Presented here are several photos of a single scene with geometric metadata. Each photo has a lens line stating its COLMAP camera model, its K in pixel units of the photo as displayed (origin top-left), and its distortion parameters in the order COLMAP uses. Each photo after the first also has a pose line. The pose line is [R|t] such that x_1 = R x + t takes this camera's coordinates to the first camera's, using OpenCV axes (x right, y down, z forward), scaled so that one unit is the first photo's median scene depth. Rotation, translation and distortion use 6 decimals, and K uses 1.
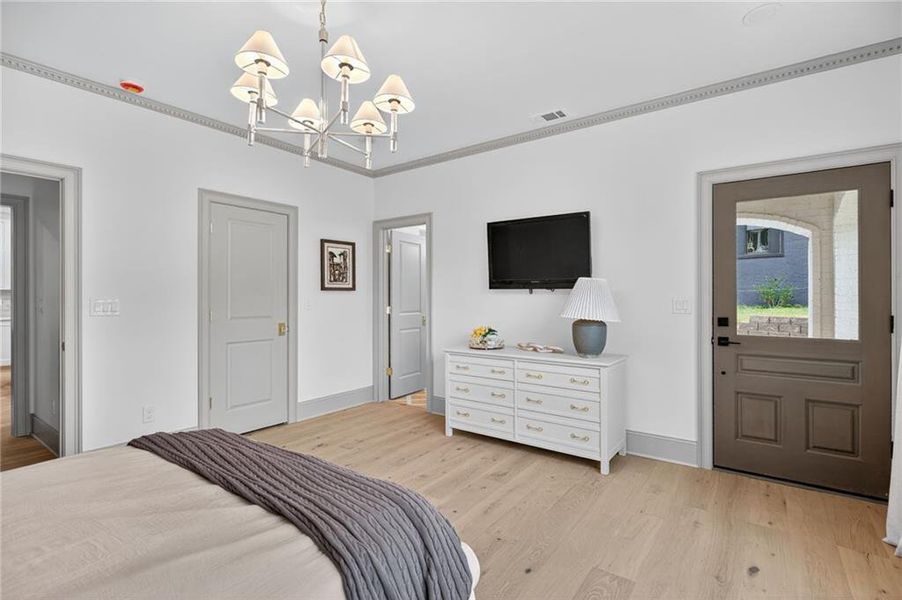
lens RADIAL K [[422.7, 0, 451.0], [0, 422.7, 300.0], [0, 0, 1]] dist [-0.000681, -0.000087]
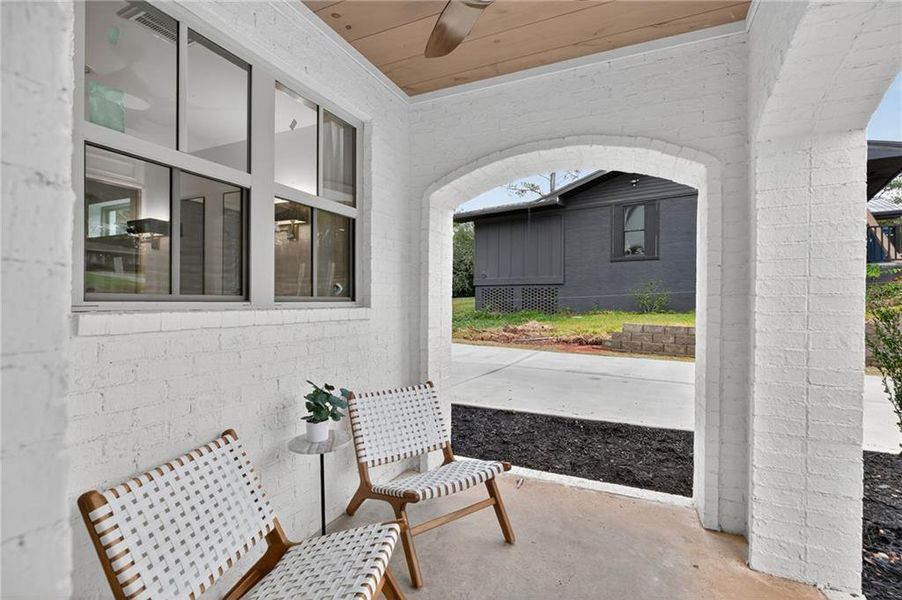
lens RADIAL K [[422.7, 0, 451.0], [0, 422.7, 300.0], [0, 0, 1]] dist [-0.000681, -0.000087]
pose [[0.978118, 0.013117, 0.207637, 0.182583], [-0.012312, 0.999911, -0.005169, -0.001312], [-0.207686, 0.002500, 0.978192, 0.228782]]
